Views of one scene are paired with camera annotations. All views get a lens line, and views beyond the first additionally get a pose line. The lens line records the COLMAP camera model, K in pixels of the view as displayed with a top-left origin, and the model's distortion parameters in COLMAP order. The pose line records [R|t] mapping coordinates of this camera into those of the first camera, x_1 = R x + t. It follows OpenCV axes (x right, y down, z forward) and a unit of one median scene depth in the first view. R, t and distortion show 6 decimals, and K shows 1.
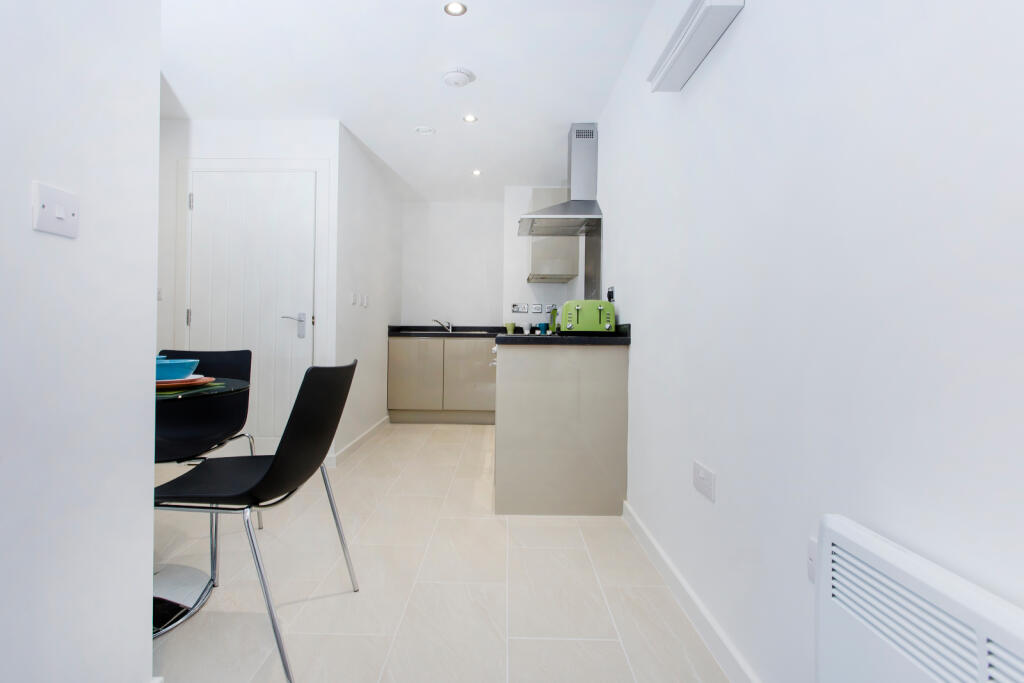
lens RADIAL K [[487.6, 0, 480.3], [0, 487.6, 313.8], [0, 0, 1]] dist [-0.000030, -0.000049]
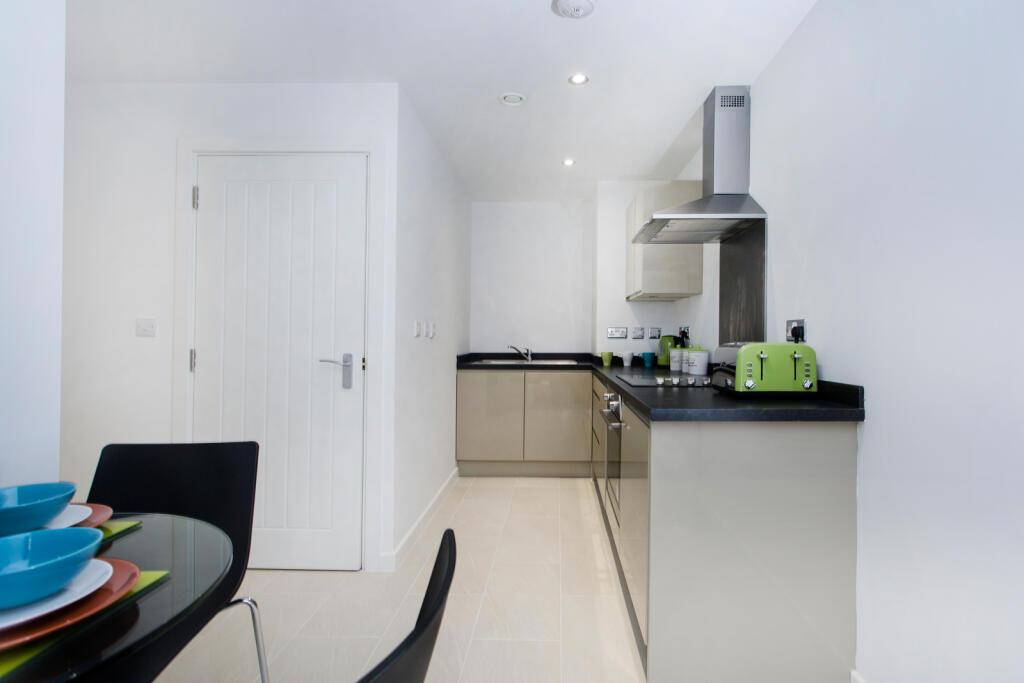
lens RADIAL K [[517.5, 0, 512.0], [0, 517.5, 341.5], [0, 0, 1]] dist [-0.000528, -0.000082]
pose [[0.998414, 0.007114, -0.055850, -0.068416], [-0.005282, 0.999445, 0.032885, -0.037421], [0.056052, -0.032538, 0.997897, 0.209624]]
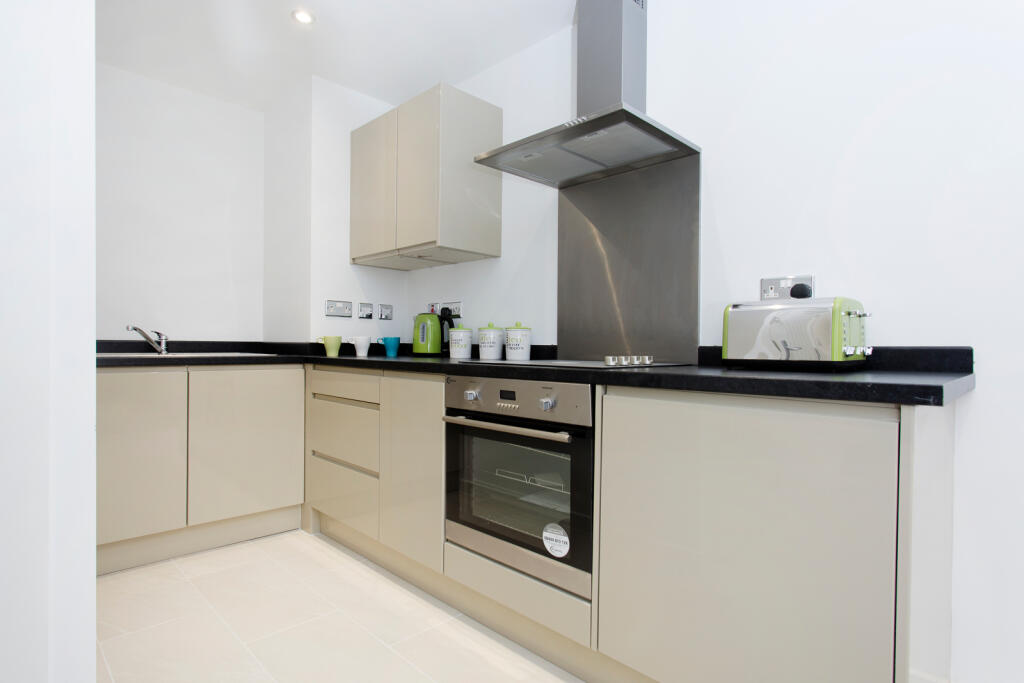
lens RADIAL K [[537.2, 0, 511.4], [0, 537.2, 350.4], [0, 0, 1]] dist [-0.000994, -0.000187]
pose [[0.696944, -0.003050, 0.717119, -0.330778], [-0.027222, 0.999158, 0.030706, 0.016353], [-0.716609, -0.040922, 0.696274, 0.661695]]
